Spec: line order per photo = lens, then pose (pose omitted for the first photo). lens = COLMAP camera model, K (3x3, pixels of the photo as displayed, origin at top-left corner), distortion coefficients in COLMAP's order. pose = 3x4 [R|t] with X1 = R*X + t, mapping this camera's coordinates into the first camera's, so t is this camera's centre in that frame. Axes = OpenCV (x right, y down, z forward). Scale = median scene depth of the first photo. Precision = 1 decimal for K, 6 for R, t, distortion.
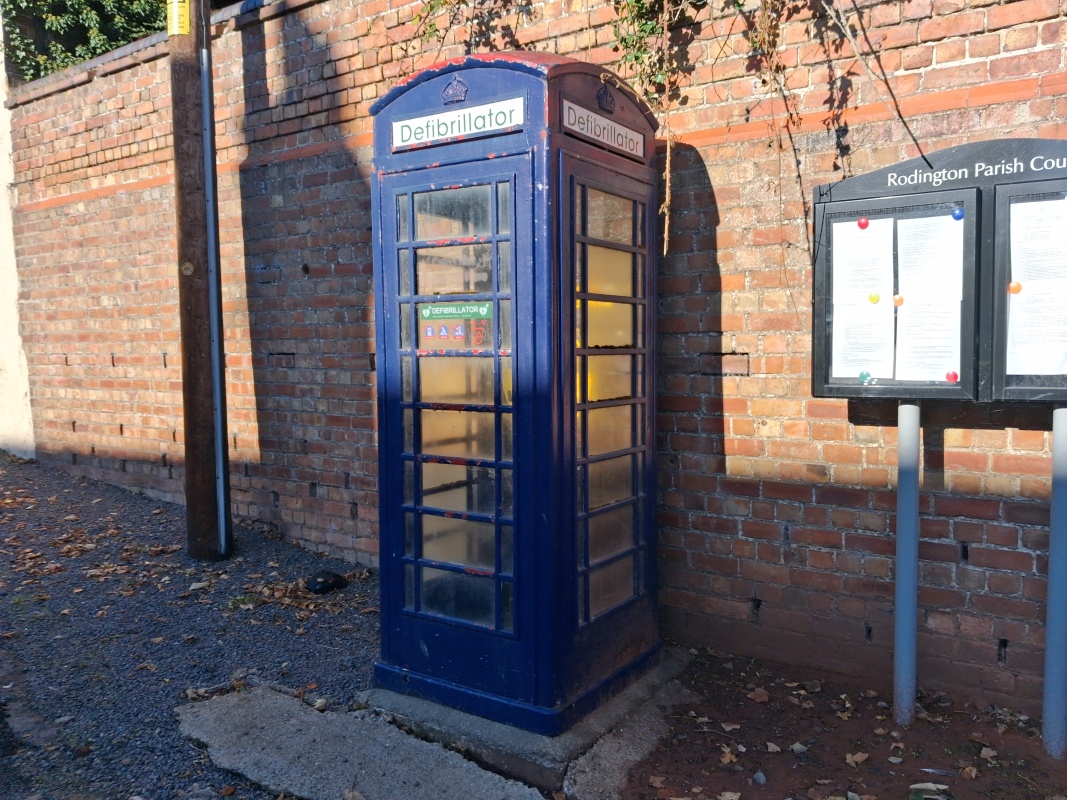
lens RADIAL K [[826.8, 0, 578.9], [0, 826.8, 388.1], [0, 0, 1]] dist [-0.024006, 0.006677]
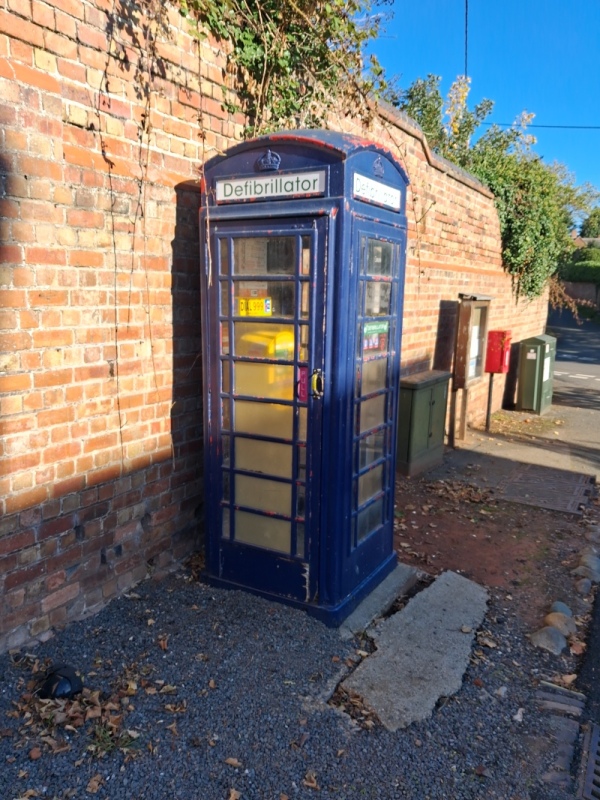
lens RADIAL K [[619.9, 0, 300.1], [0, 619.9, 402.3], [0, 0, 1]] dist [-0.024006, 0.006677]
pose [[-0.032198, -0.164894, 0.985786, -1.065855], [0.040101, 0.985290, 0.166121, -0.129699], [-0.998677, 0.044880, -0.025112, 1.012187]]
